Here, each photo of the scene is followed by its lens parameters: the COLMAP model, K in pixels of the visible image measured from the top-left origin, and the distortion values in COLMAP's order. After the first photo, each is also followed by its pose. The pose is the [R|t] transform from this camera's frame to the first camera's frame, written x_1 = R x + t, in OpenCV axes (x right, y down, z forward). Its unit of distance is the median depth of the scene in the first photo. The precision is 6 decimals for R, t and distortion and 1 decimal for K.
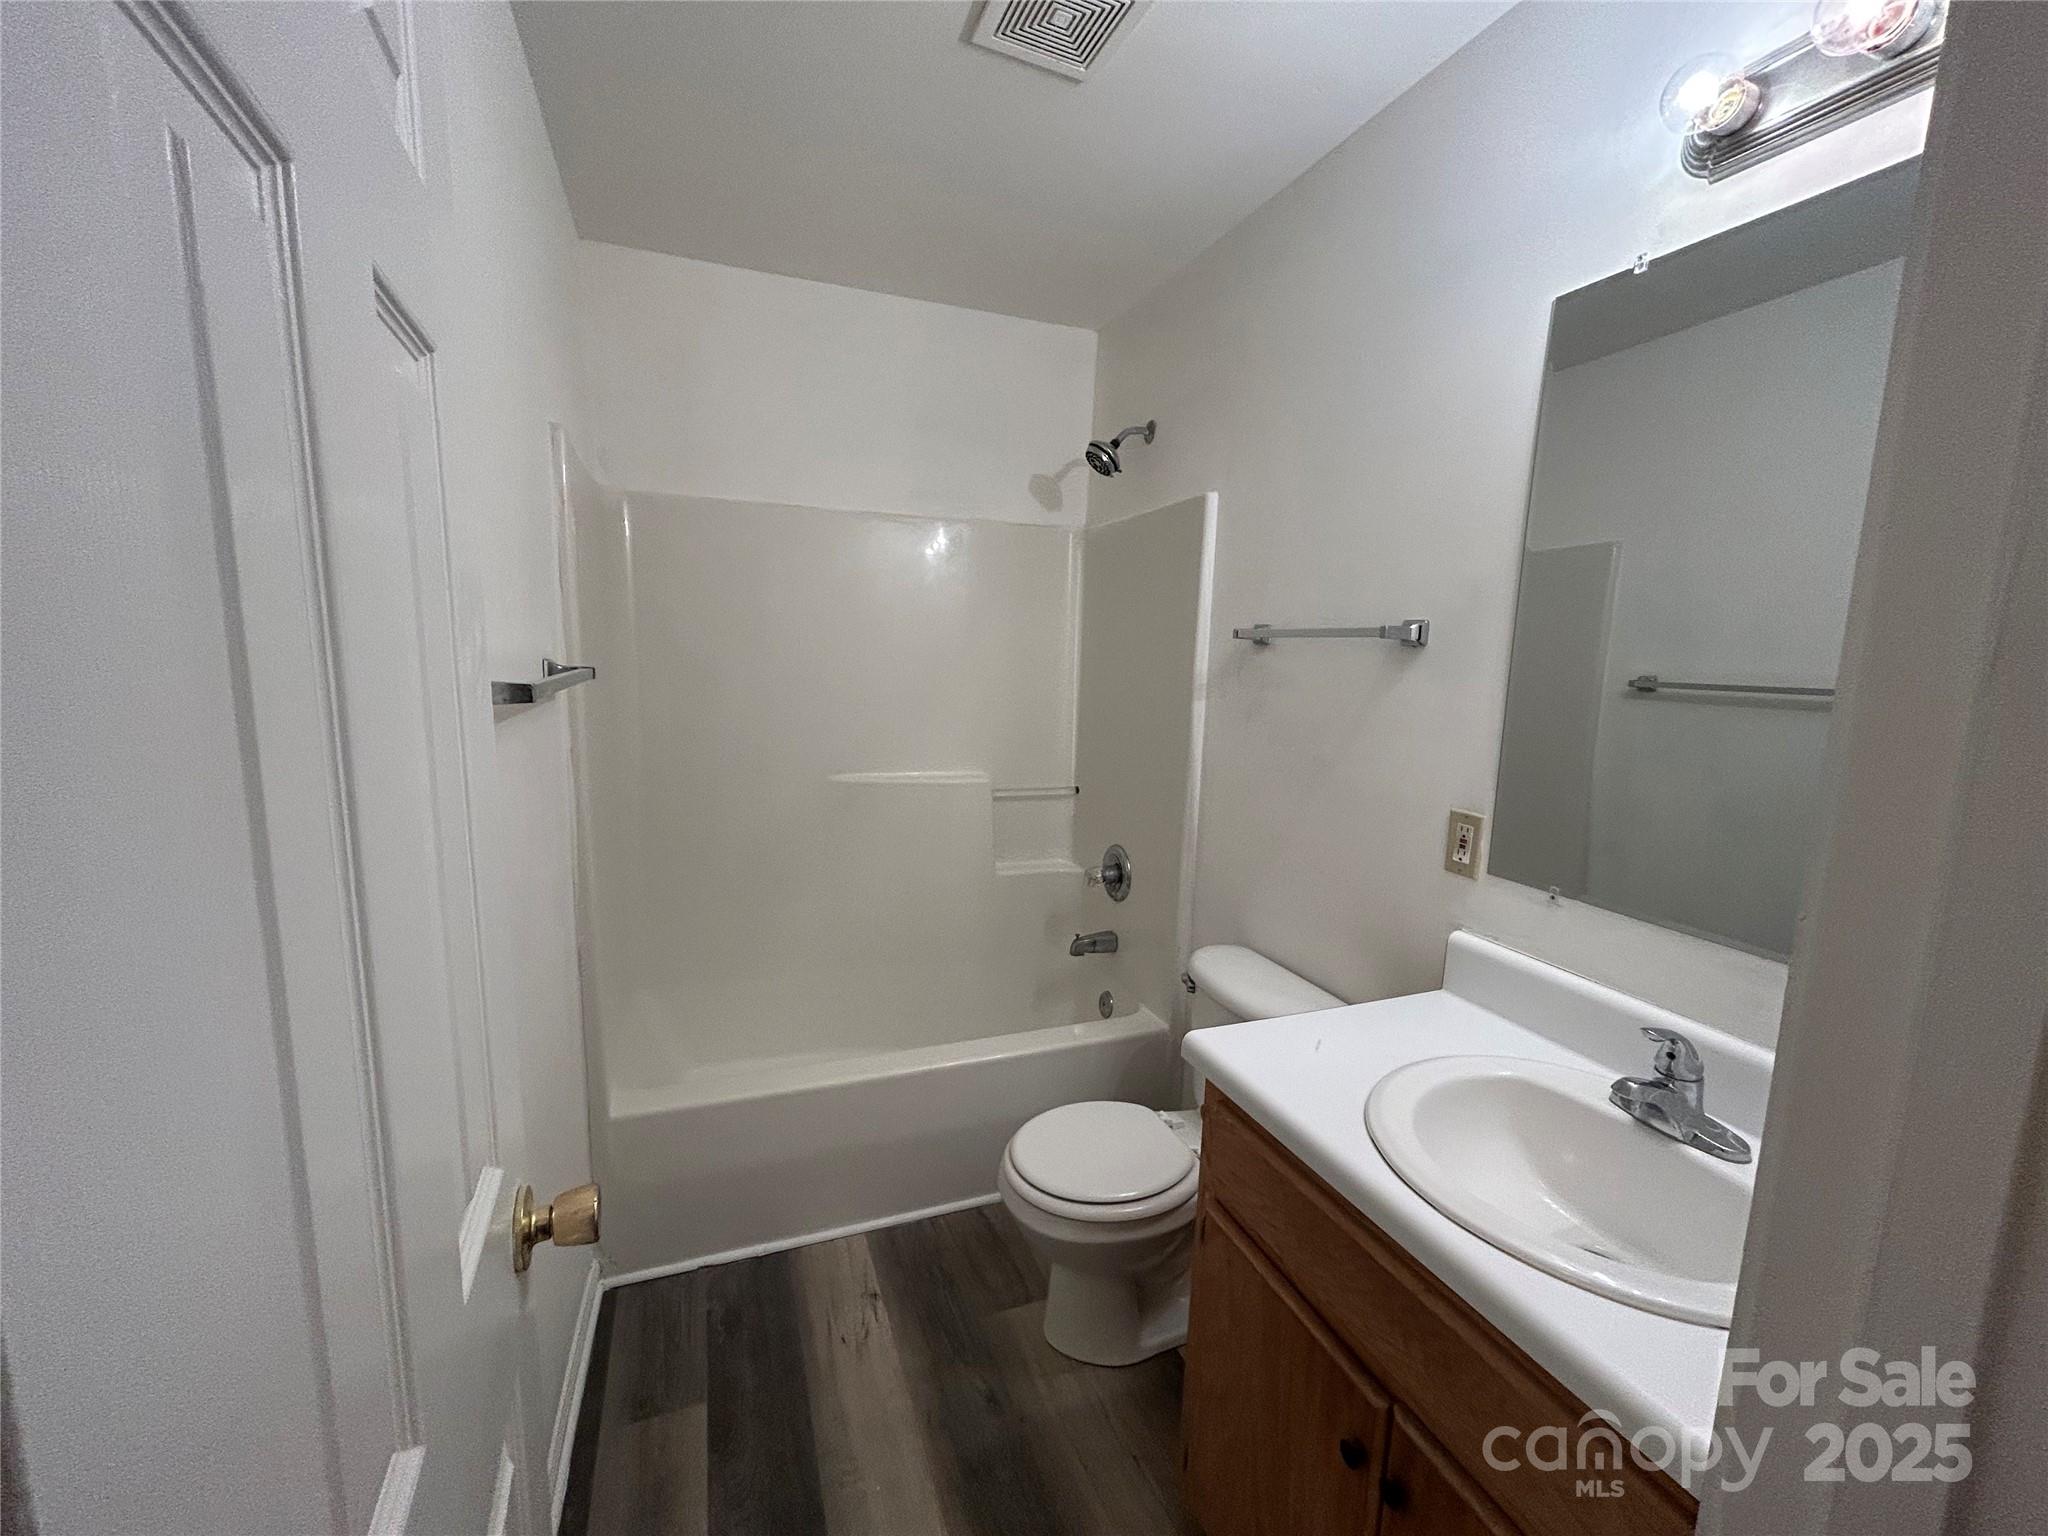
lens RADIAL K [[830.8, 0, 1021.7], [0, 830.8, 772.7], [0, 0, 1]] dist [-0.000553, -0.000089]
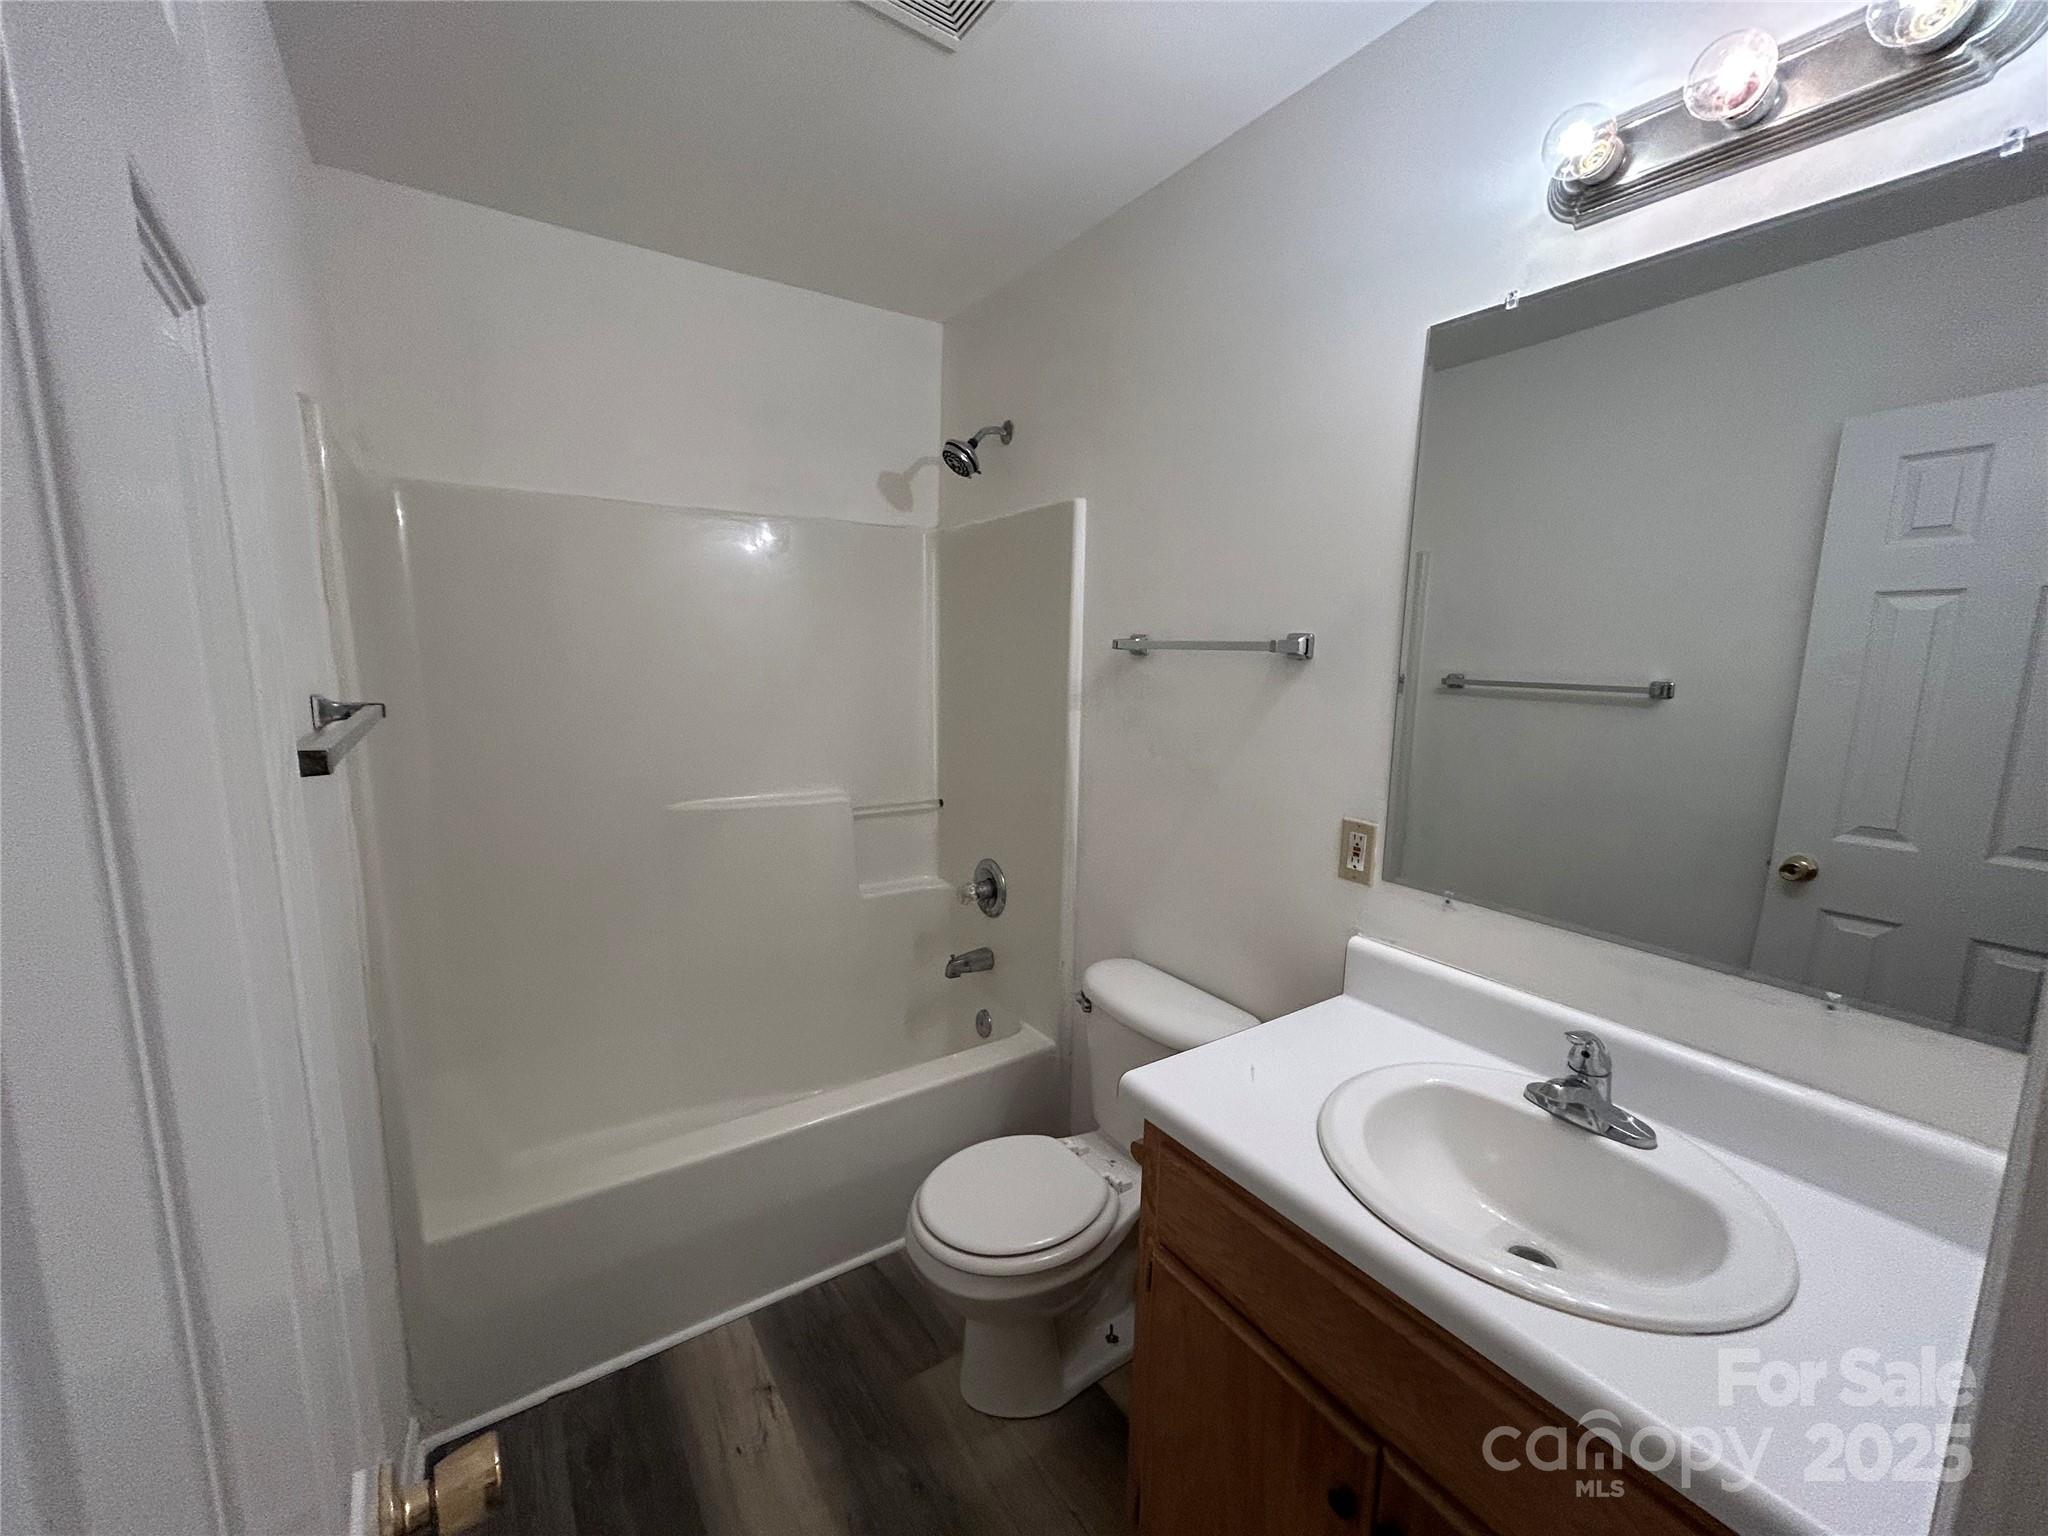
lens RADIAL K [[830.8, 0, 1022.7], [0, 830.8, 772.2], [0, 0, 1]] dist [-0.000553, -0.000089]
pose [[0.975251, -0.045960, 0.216271, -0.088028], [0.044171, 0.998938, 0.013101, -0.043355], [-0.216643, -0.003224, 0.976246, 0.081079]]
